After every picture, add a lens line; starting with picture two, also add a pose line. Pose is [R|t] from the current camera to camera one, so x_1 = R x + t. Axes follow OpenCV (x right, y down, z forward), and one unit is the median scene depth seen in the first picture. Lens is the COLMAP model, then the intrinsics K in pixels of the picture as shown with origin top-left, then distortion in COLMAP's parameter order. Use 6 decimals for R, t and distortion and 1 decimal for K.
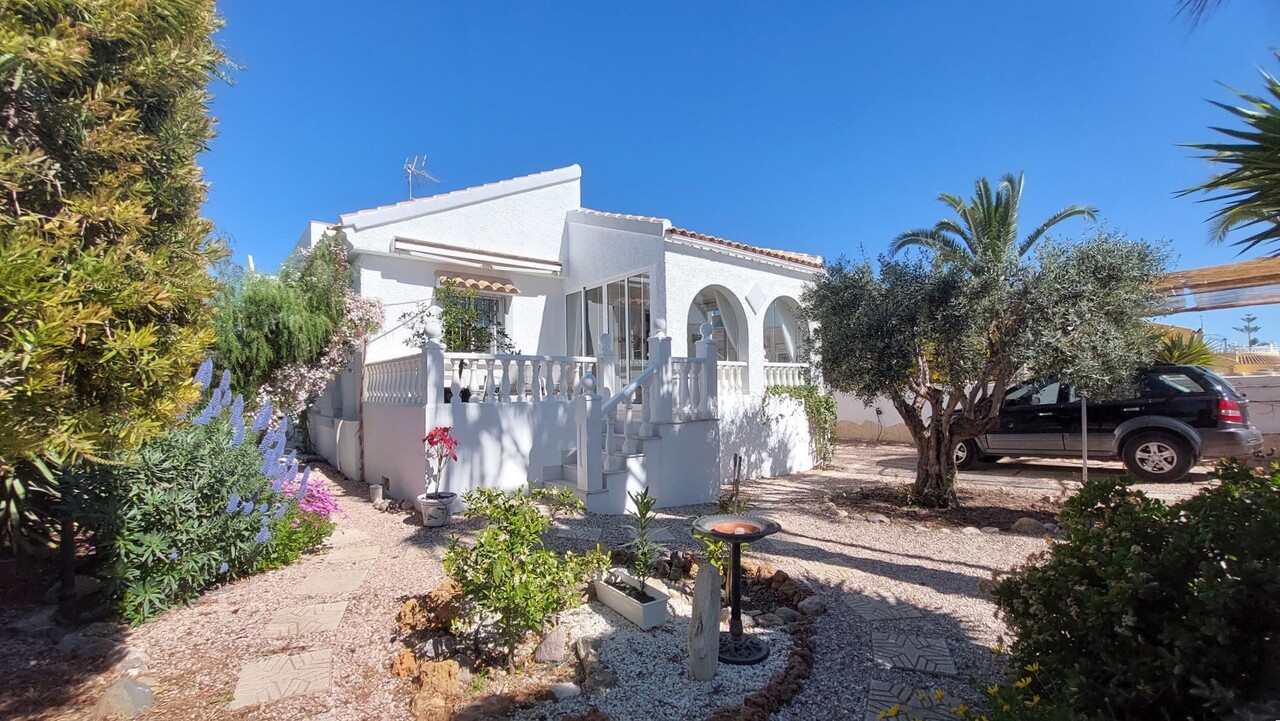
lens RADIAL K [[506.3, 0, 624.0], [0, 506.3, 382.7], [0, 0, 1]] dist [-0.002094, -0.005772]
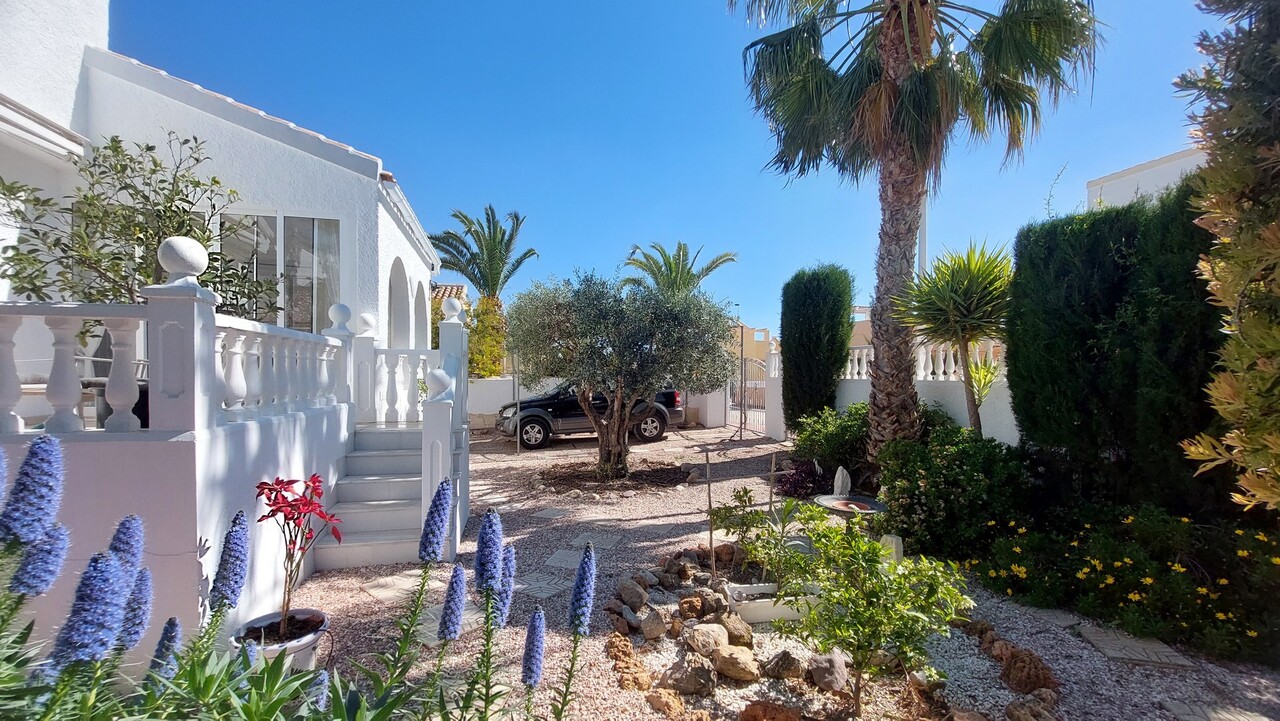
lens RADIAL K [[496.7, 0, 640.0], [0, 496.7, 360.5], [0, 0, 1]] dist [0.000017, 0.000086]
pose [[0.435072, 0.046300, 0.899204, -0.418614], [-0.027208, 0.998897, -0.038269, -0.004154], [-0.899984, -0.007816, 0.435852, 0.332604]]
